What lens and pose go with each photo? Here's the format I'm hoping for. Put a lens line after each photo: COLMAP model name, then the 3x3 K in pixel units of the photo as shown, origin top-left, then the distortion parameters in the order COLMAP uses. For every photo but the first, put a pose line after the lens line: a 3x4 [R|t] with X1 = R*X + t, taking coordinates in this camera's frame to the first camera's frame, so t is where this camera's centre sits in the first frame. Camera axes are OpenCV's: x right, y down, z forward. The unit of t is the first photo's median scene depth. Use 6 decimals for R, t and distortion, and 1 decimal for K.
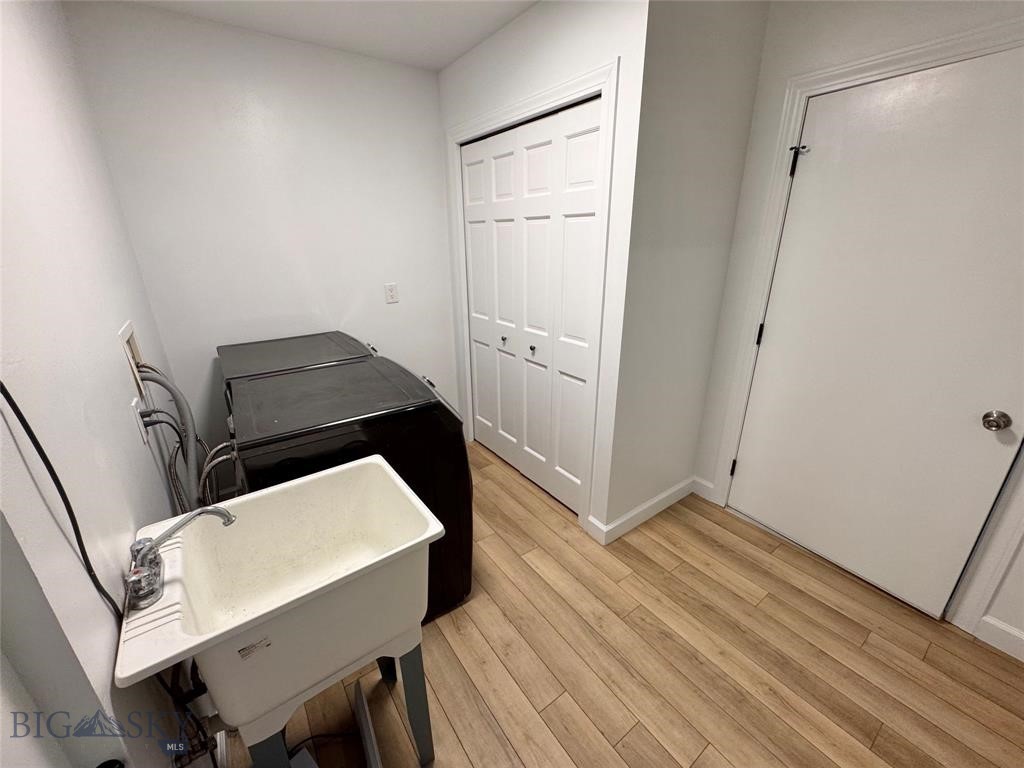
lens RADIAL K [[410.5, 0, 511.0], [0, 410.5, 384.3], [0, 0, 1]] dist [-0.002966, 0.000509]
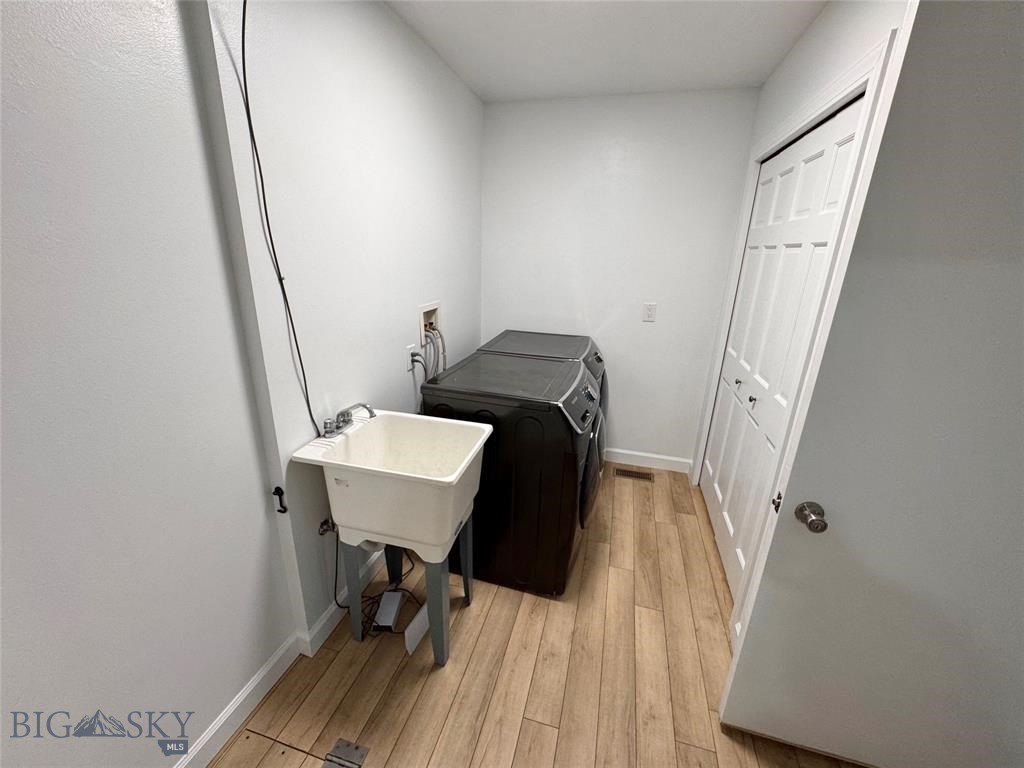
lens RADIAL K [[410.5, 0, 511.1], [0, 410.5, 382.8], [0, 0, 1]] dist [-0.002966, 0.000509]
pose [[0.627305, 0.268726, -0.730941, 0.458052], [-0.297881, 0.950002, 0.093616, -0.069350], [0.719552, 0.159008, 0.675989, 0.114387]]
